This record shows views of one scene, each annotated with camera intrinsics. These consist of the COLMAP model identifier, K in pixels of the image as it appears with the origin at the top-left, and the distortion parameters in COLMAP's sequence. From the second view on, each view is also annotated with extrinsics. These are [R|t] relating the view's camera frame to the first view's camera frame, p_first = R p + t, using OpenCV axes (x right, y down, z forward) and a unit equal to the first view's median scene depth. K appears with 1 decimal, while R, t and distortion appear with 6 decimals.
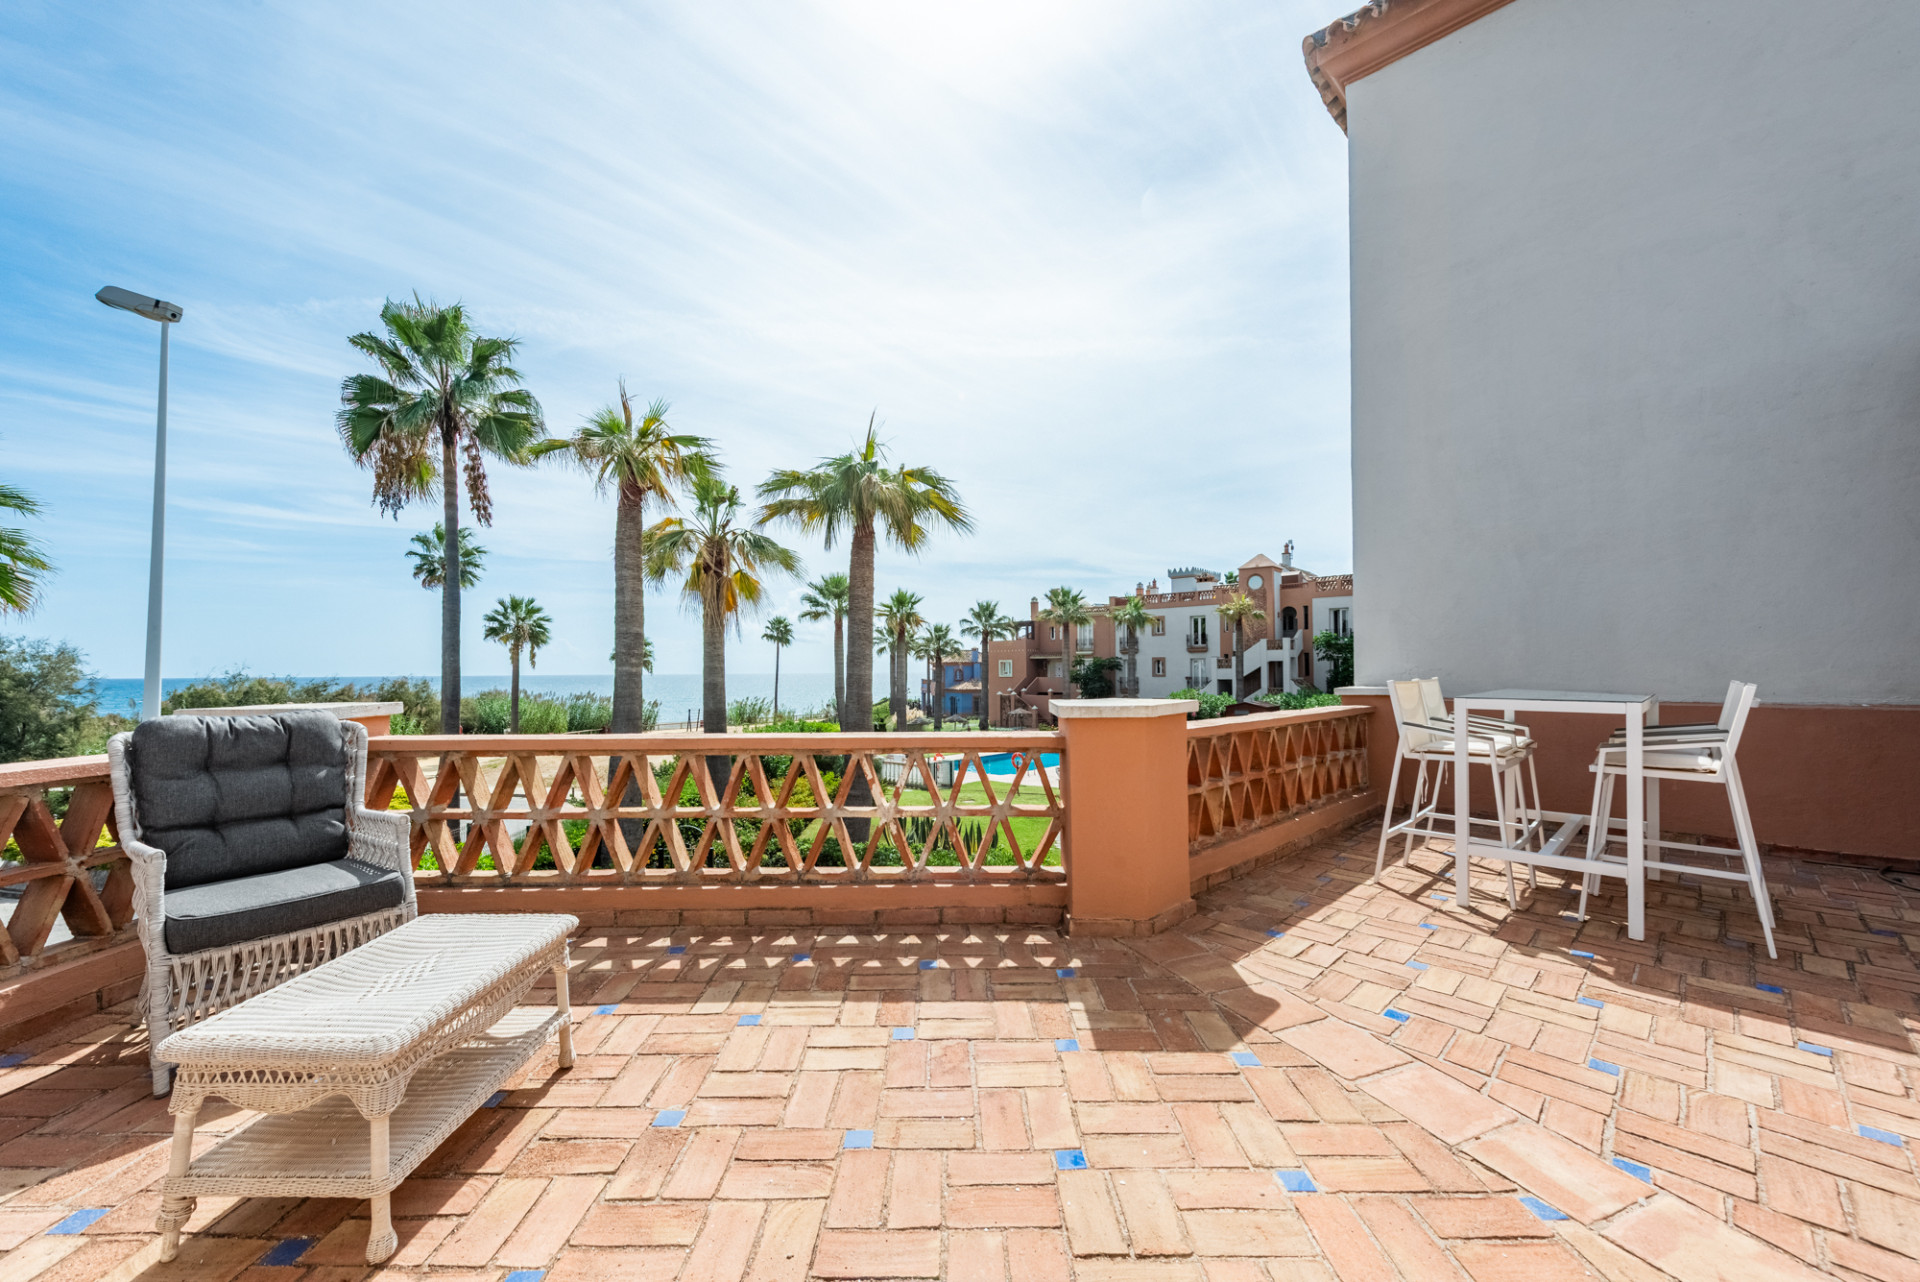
lens RADIAL K [[747.8, 0, 963.2], [0, 747.8, 664.5], [0, 0, 1]] dist [0.008380, -0.000161]
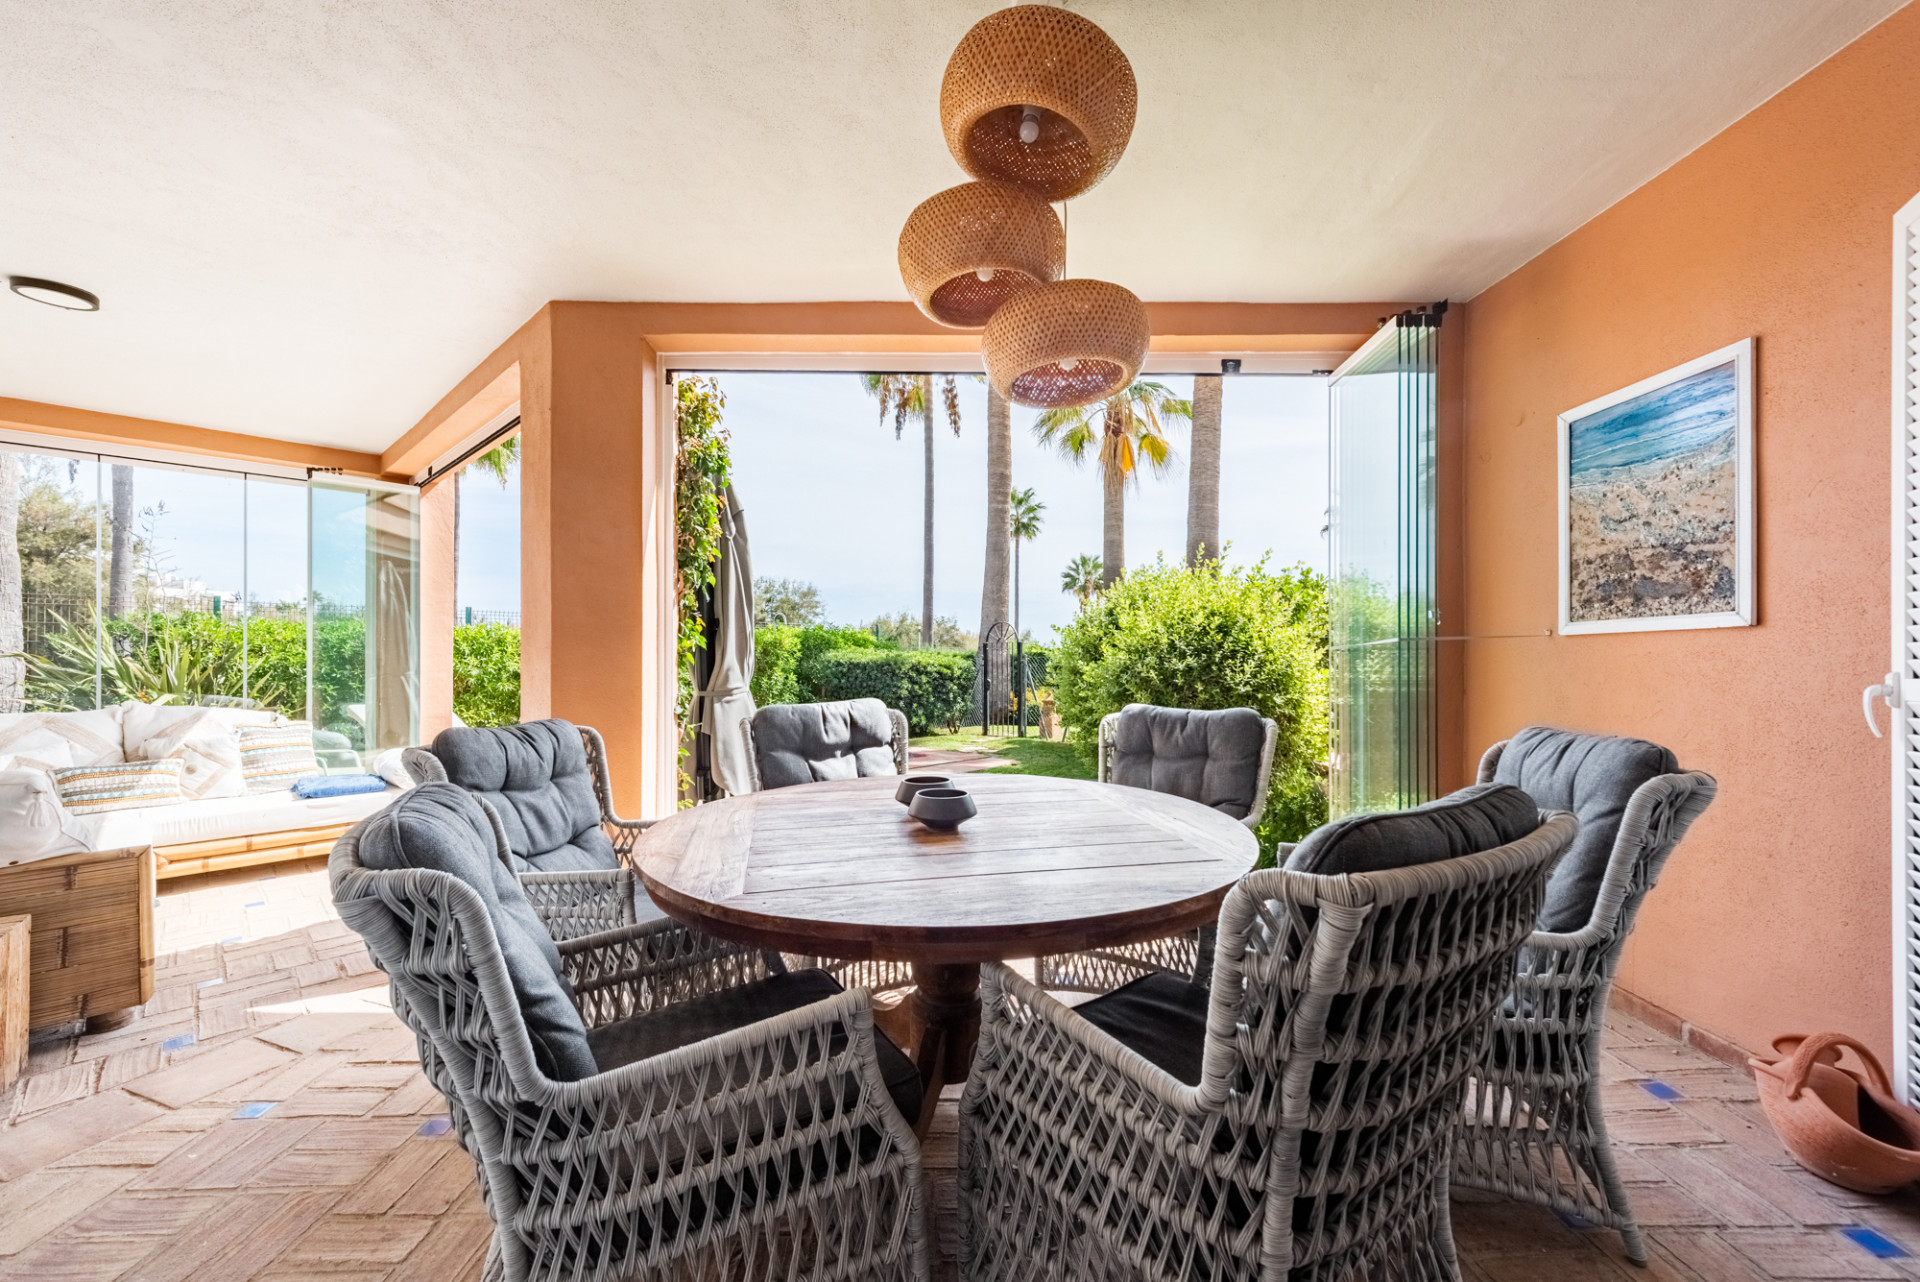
lens RADIAL K [[756.5, 0, 961.2], [0, 756.5, 657.7], [0, 0, 1]] dist [0.001303, -0.000017]
pose [[0.714476, 0.004709, -0.699644, 0.167061], [0.002020, 0.999959, 0.008793, 0.120691], [0.699657, -0.007695, 0.714438, 0.082100]]
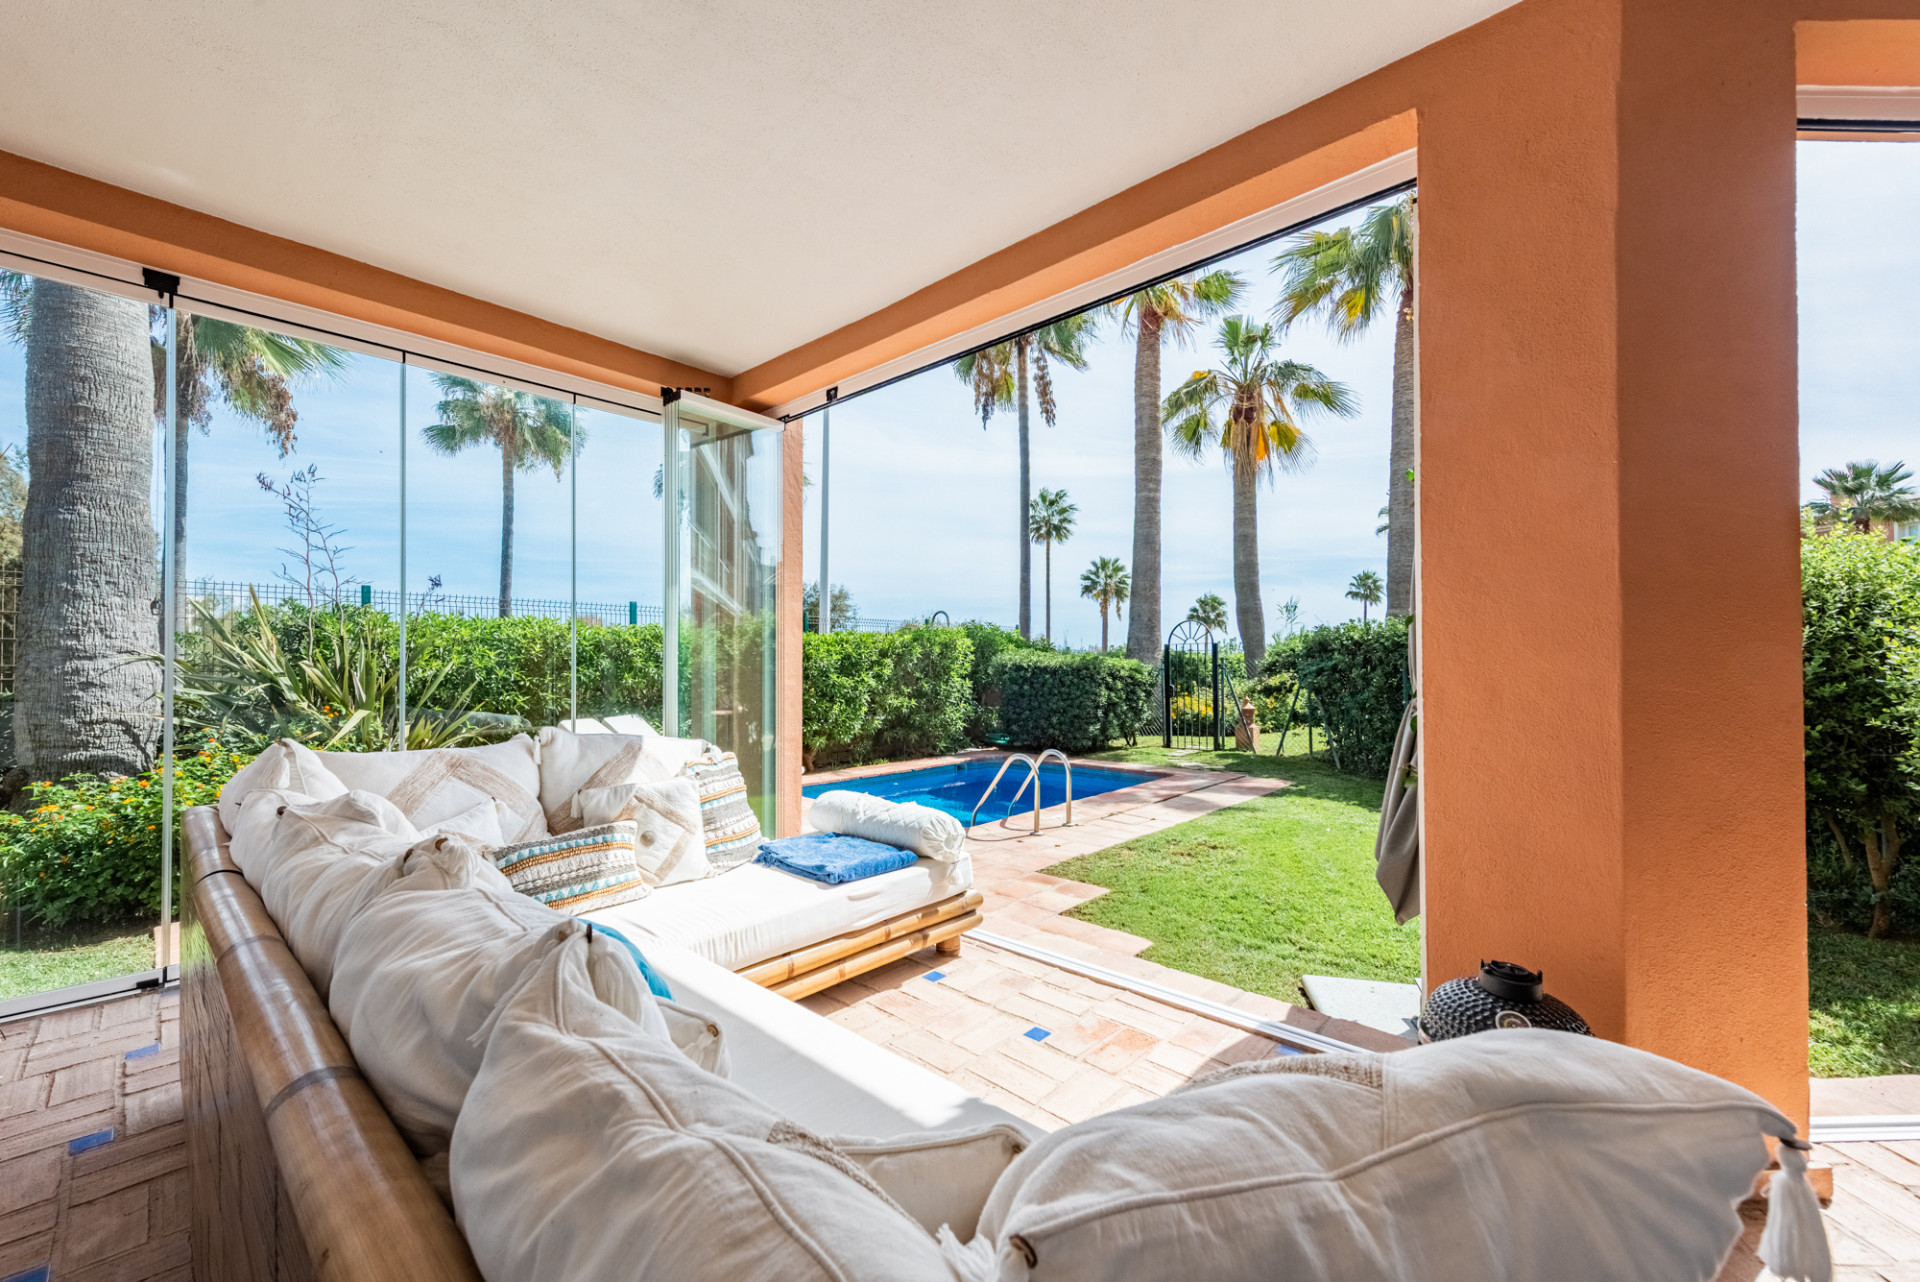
lens RADIAL K [[751.6, 0, 958.2], [0, 751.6, 659.0], [0, 0, 1]] dist [0.005719, -0.000095]
pose [[0.730732, -0.001486, -0.682662, 0.035685], [0.005196, 0.999981, 0.003386, 0.122056], [0.682644, -0.006021, 0.730726, 0.038993]]
